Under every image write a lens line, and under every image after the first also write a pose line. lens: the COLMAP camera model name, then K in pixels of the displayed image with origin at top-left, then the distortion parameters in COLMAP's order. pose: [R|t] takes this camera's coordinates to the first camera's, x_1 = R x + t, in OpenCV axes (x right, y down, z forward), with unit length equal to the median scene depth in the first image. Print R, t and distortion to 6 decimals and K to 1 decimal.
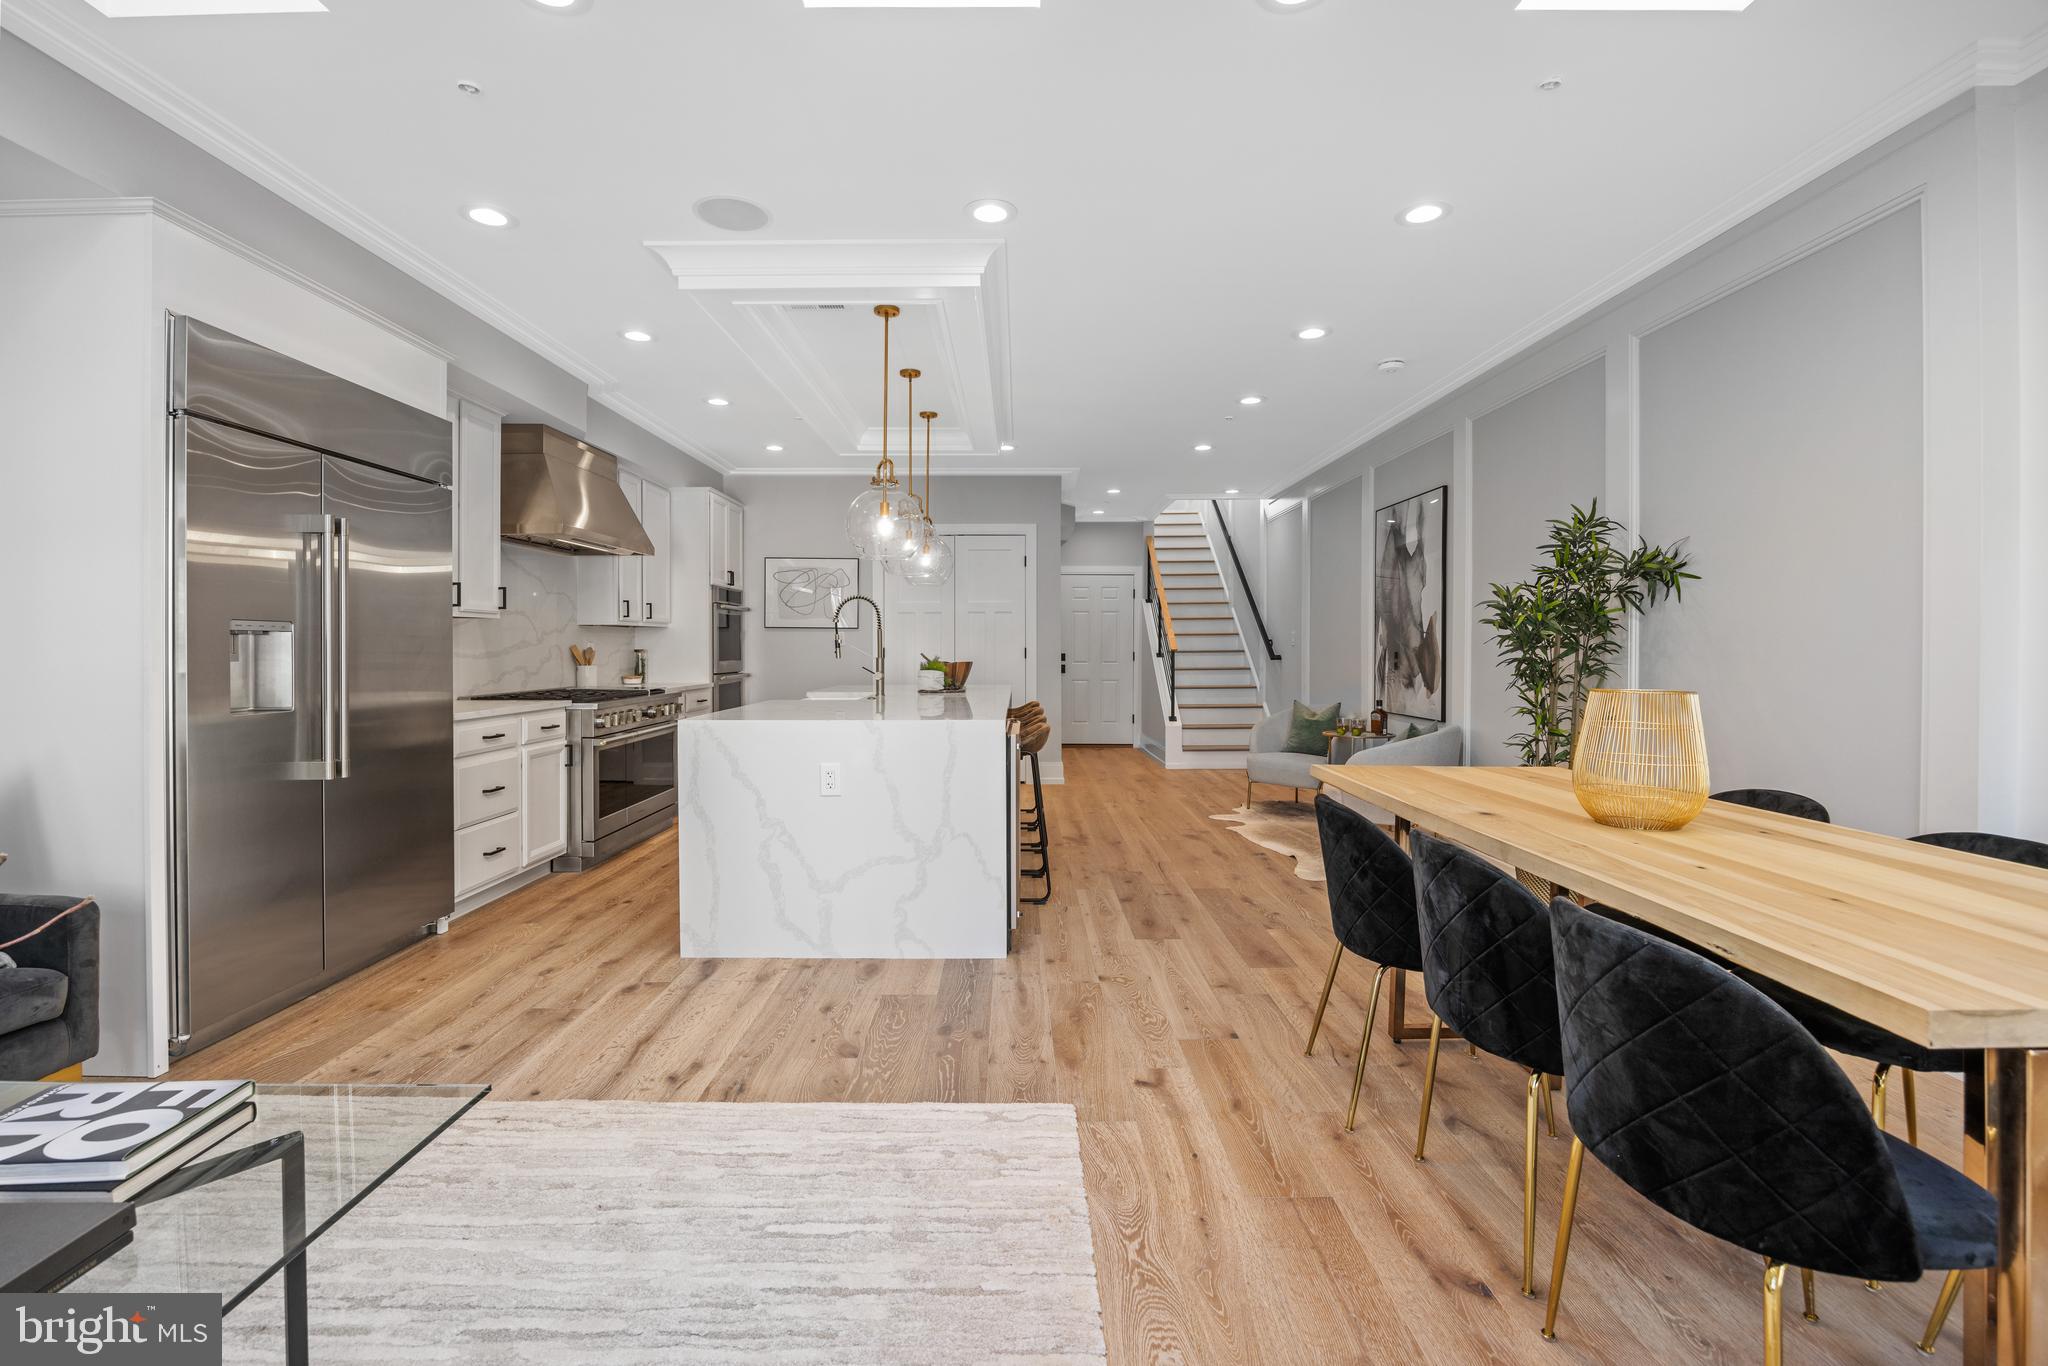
lens RADIAL K [[906.6, 0, 1010.7], [0, 906.6, 656.5], [0, 0, 1]] dist [-0.018381, -0.000659]
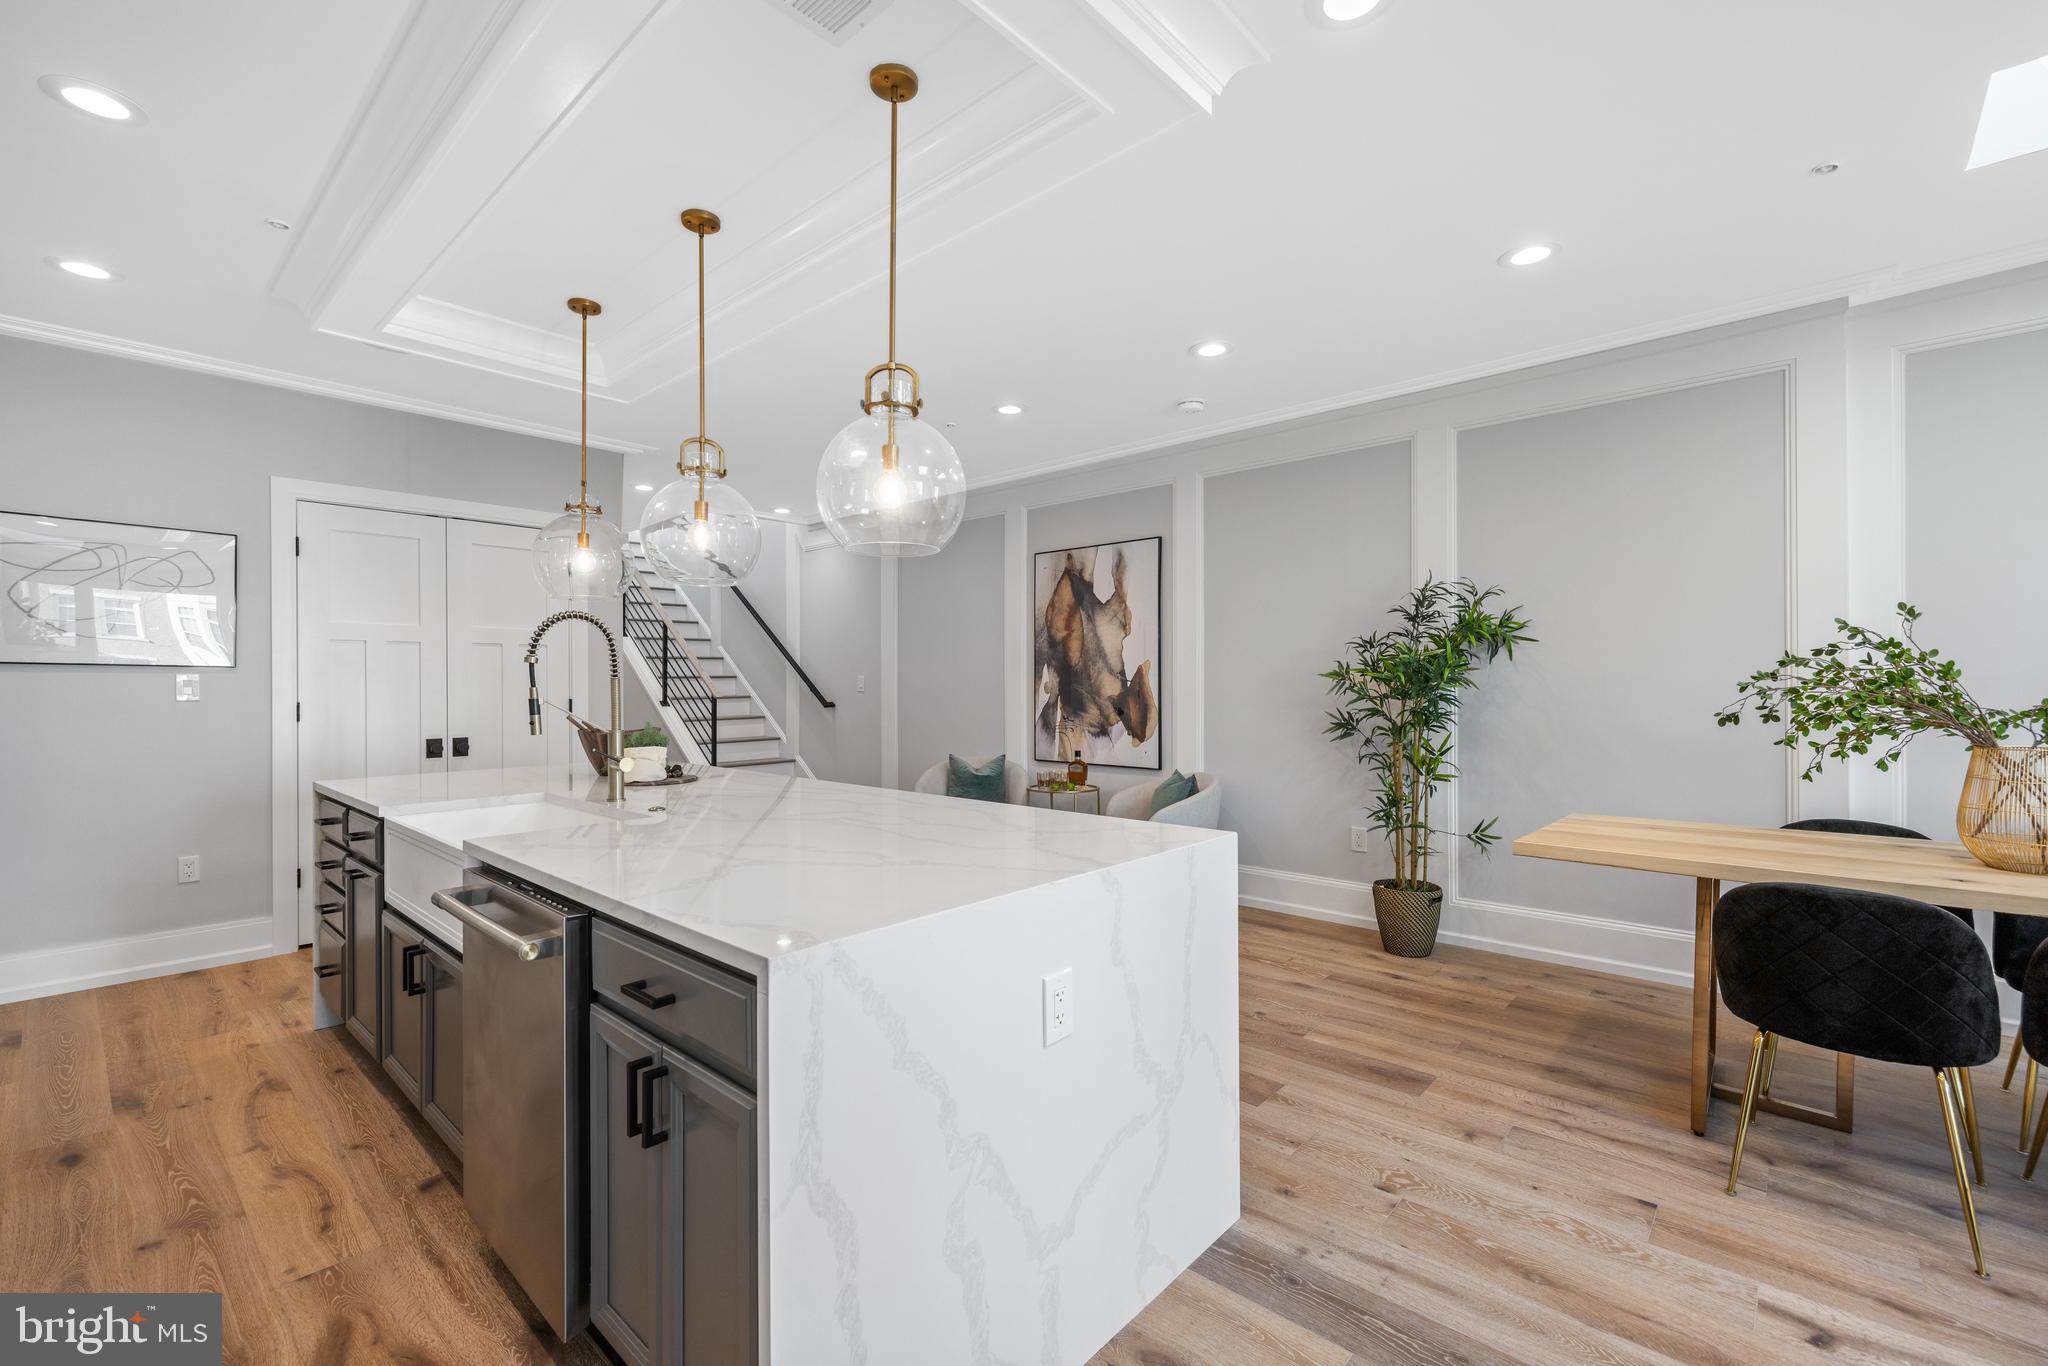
lens RADIAL K [[873.8, 0, 1028.7], [0, 873.8, 686.4], [0, 0, 1]] dist [0.009839, -0.000399]
pose [[0.665145, -0.004631, 0.746700, -0.548619], [0.011075, 0.999932, -0.003664, -0.029628], [-0.746632, 0.010707, 0.665151, 0.704276]]
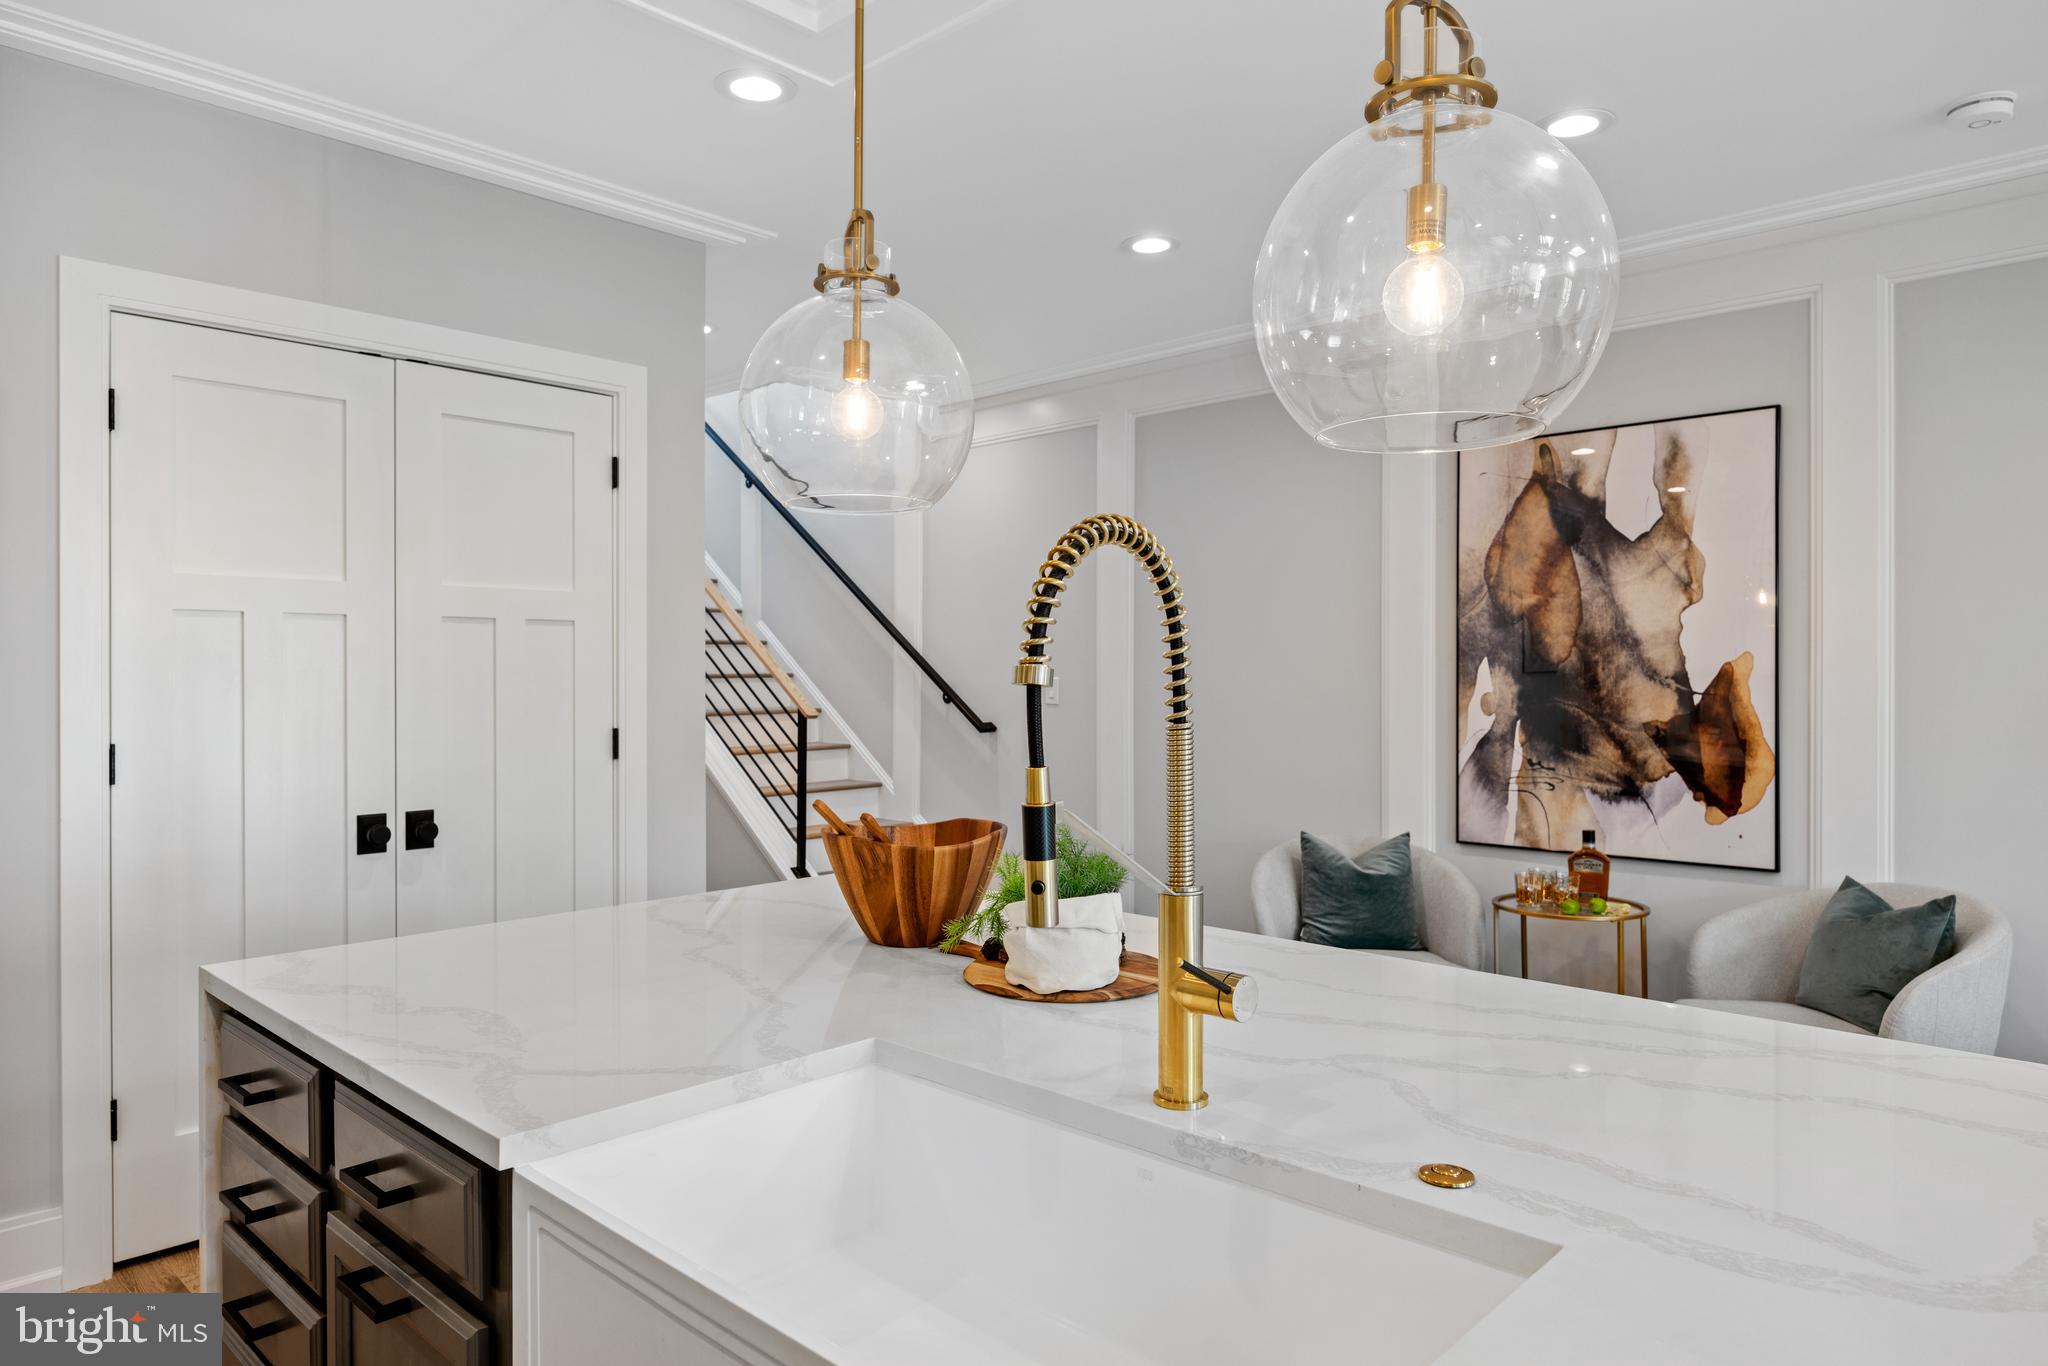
lens RADIAL K [[1260.0, 0, 1025.1], [0, 1260.0, 681.4], [0, 0, 1]] dist [0.006520, -0.006033]
pose [[0.679195, -0.004004, 0.733947, -0.509724], [0.008989, 0.999956, -0.002862, -0.056076], [-0.733903, 0.008541, 0.679201, 1.282890]]
